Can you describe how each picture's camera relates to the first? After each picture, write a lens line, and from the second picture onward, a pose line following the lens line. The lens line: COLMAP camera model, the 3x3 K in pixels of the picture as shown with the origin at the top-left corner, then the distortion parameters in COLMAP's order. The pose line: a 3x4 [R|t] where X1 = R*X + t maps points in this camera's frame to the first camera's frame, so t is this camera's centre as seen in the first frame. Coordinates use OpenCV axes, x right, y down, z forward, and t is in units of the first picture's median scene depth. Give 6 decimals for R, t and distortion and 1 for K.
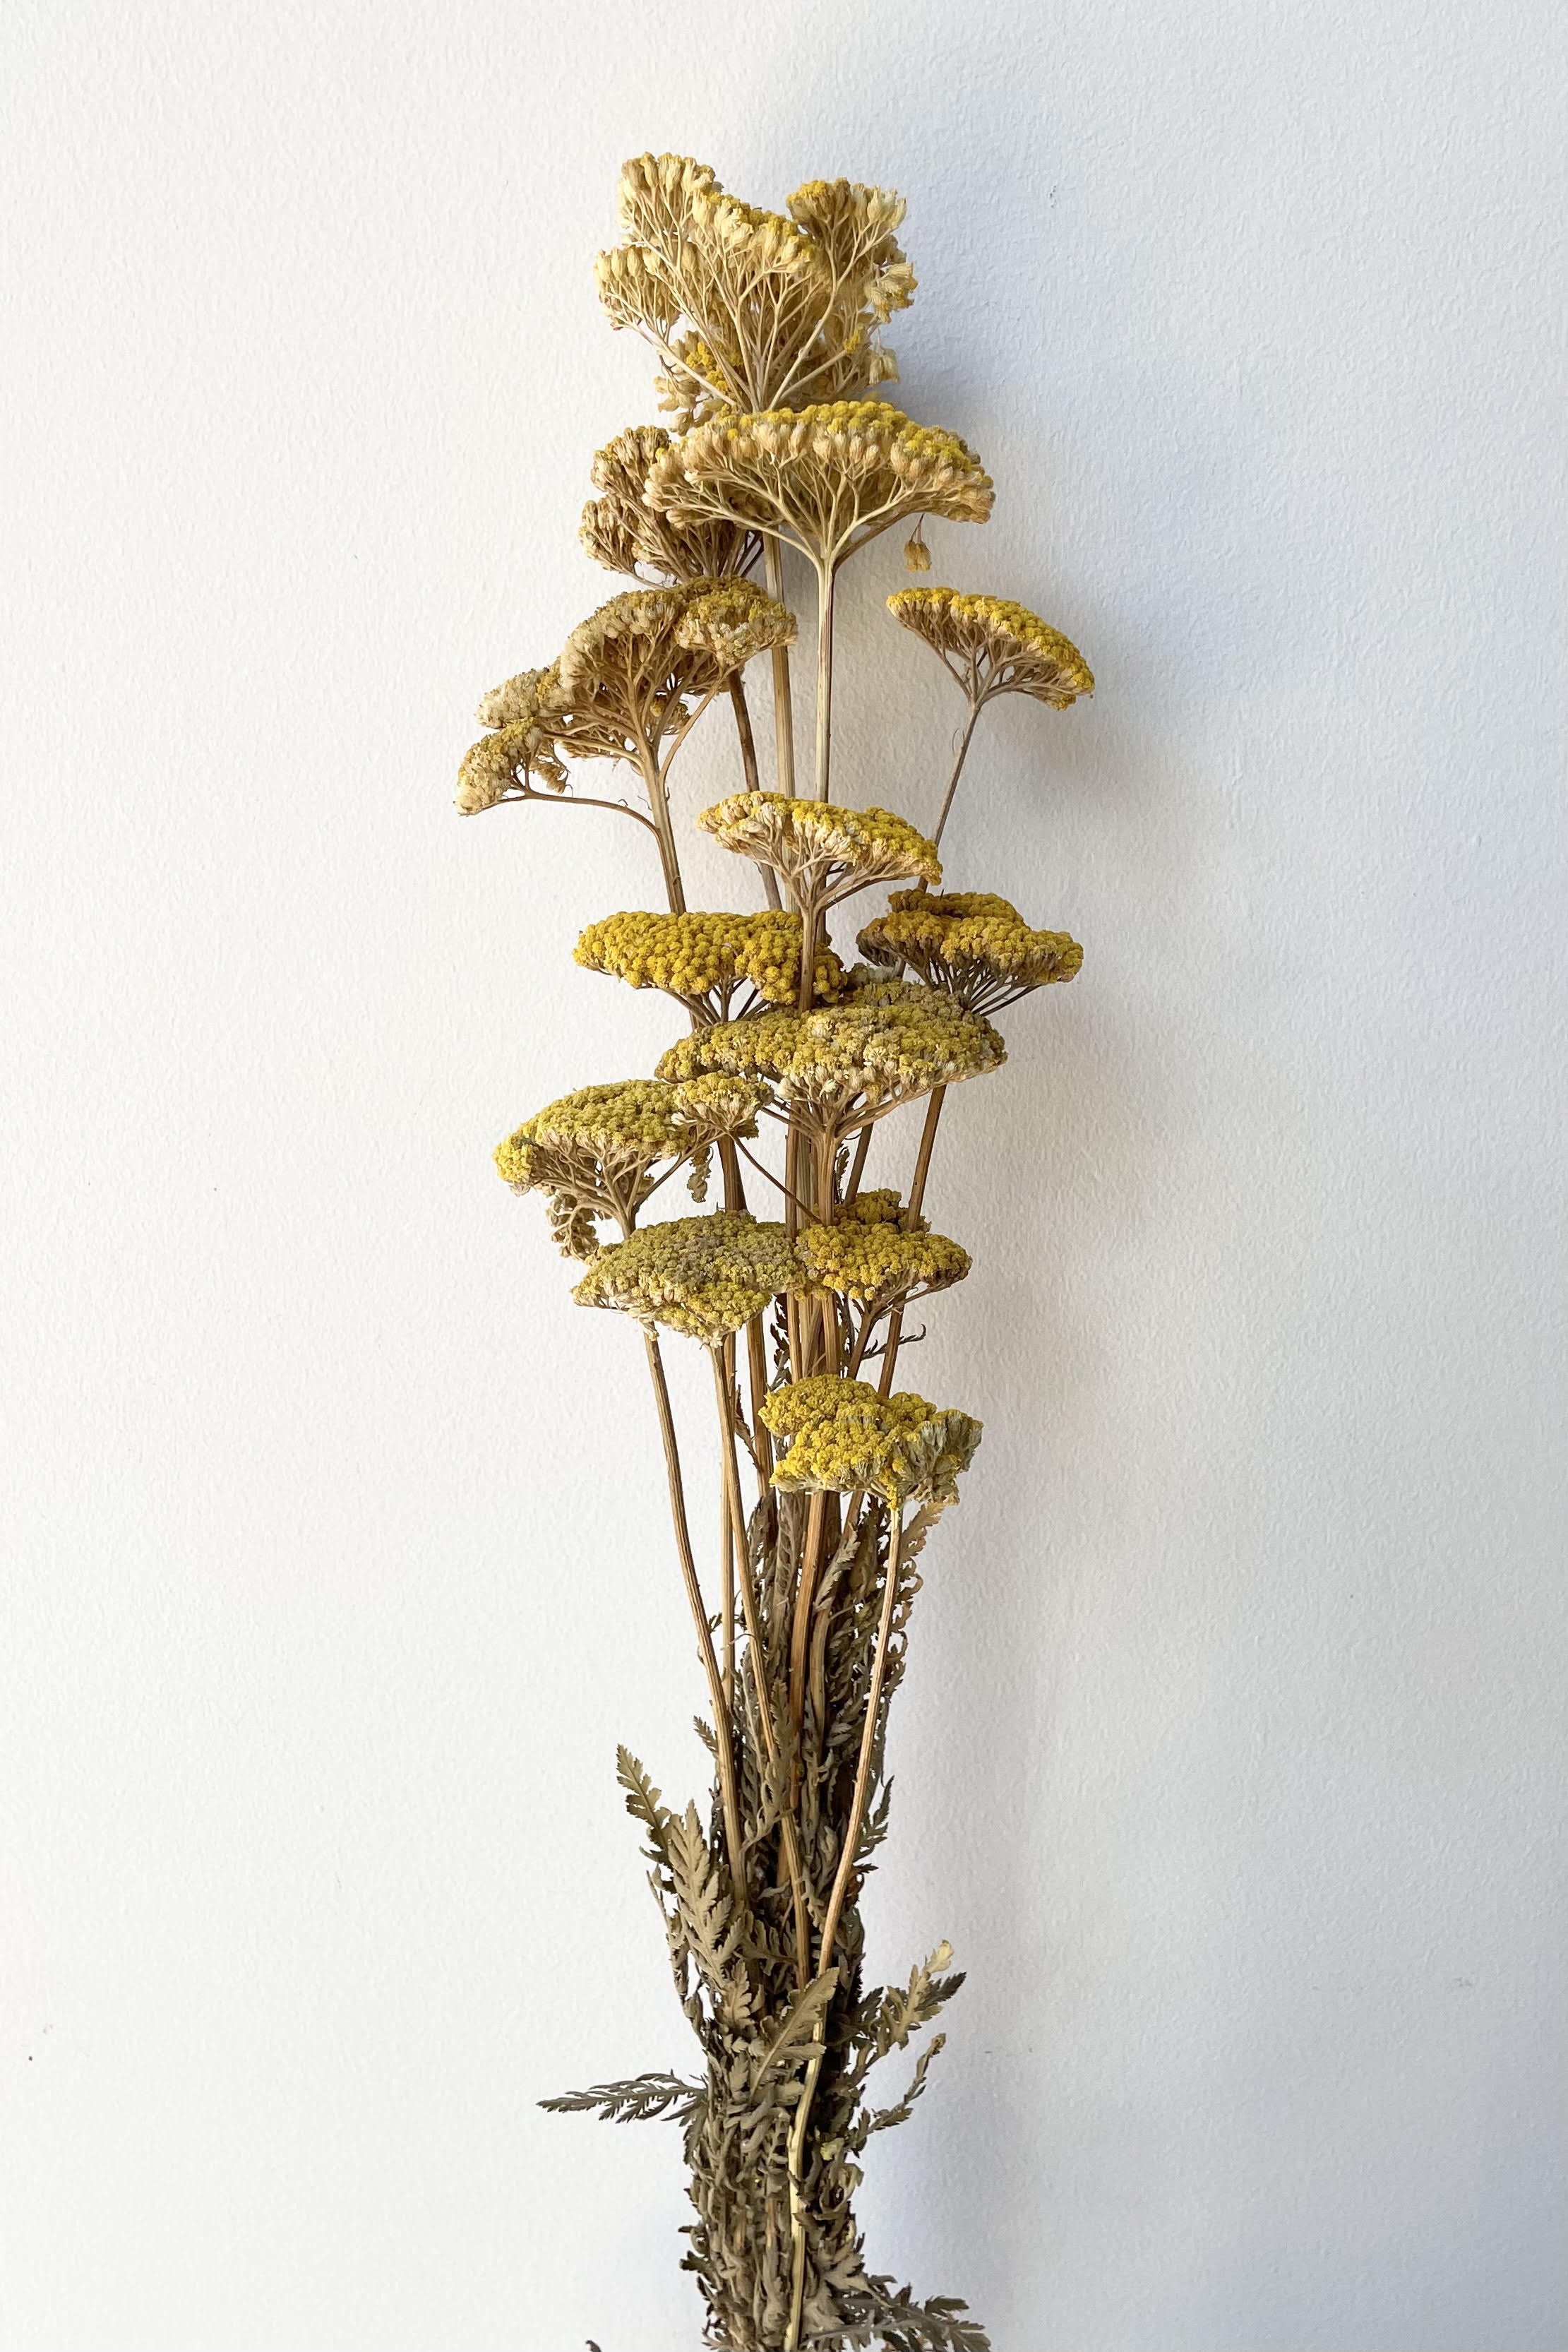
lens RADIAL K [[2016.5, 0, 834.0], [0, 2016.5, 1174.8], [0, 0, 1]] dist [0.051481, -0.009138]
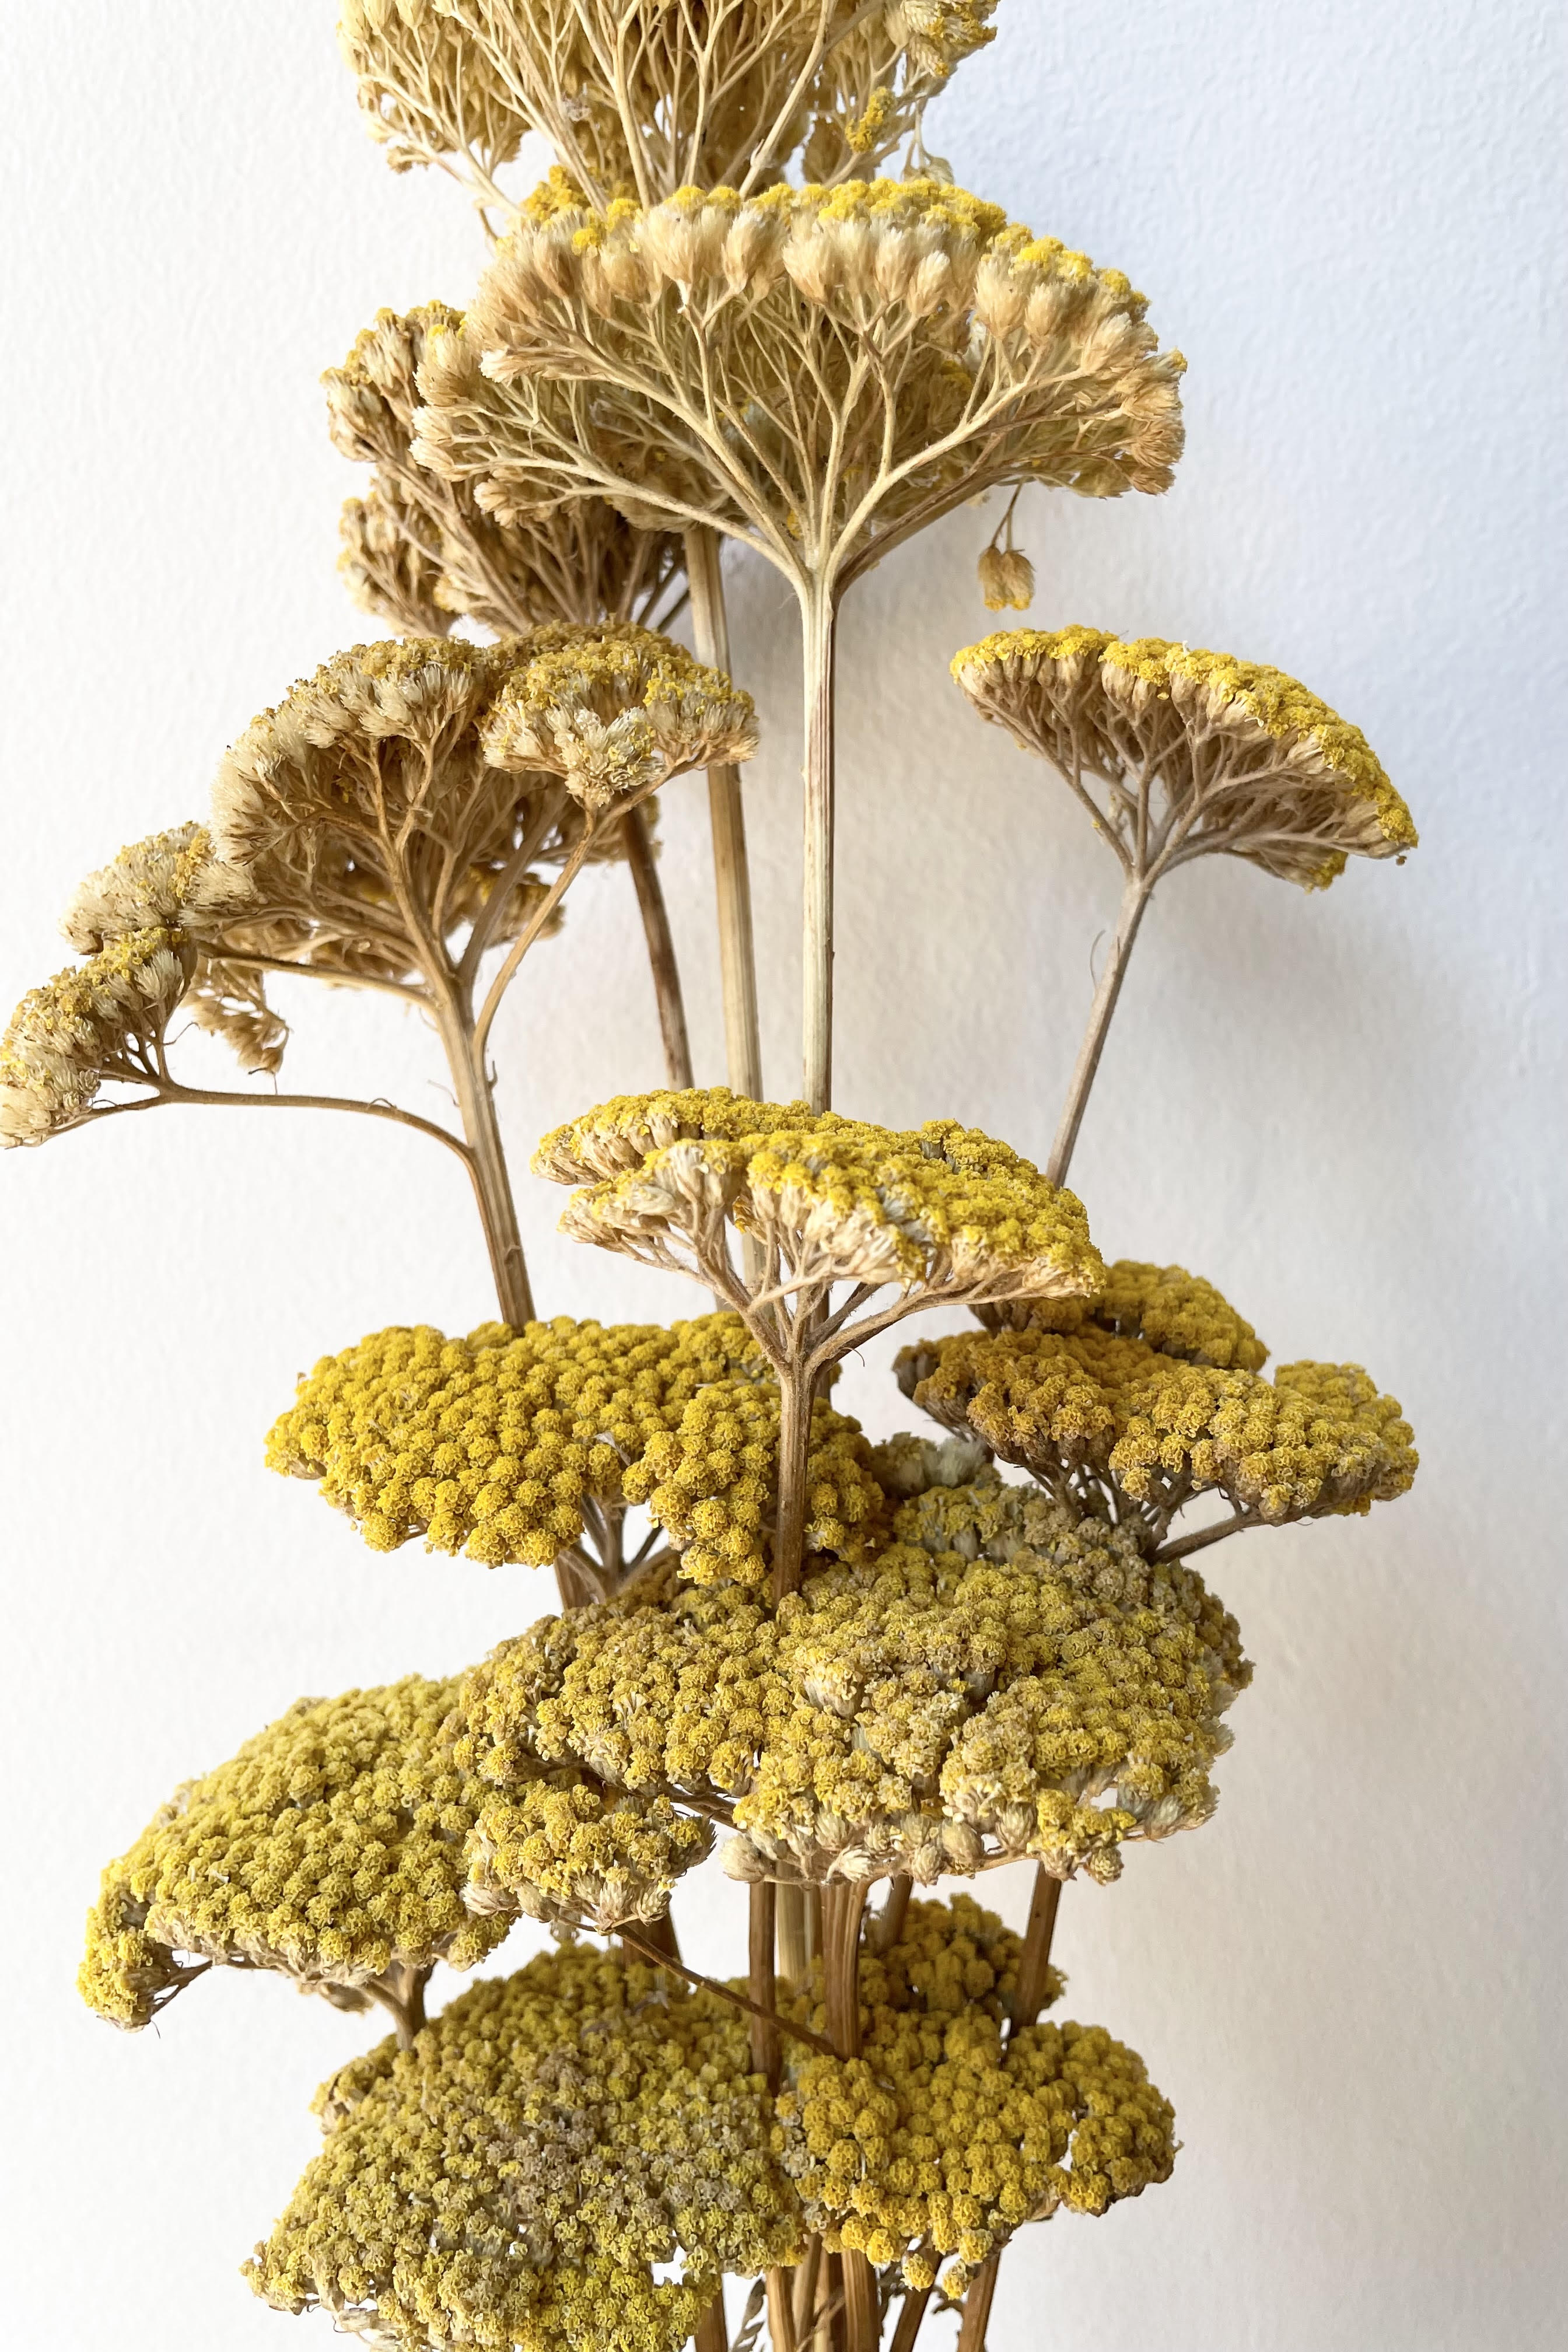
lens RADIAL K [[2016.6, 0, 834.0], [0, 2016.6, 1174.8], [0, 0, 1]] dist [0.051481, -0.009138]
pose [[0.999816, -0.017696, 0.007406, -0.006142], [0.018192, 0.997143, -0.073319, -0.138253], [-0.006087, 0.073441, 0.997281, 0.565866]]
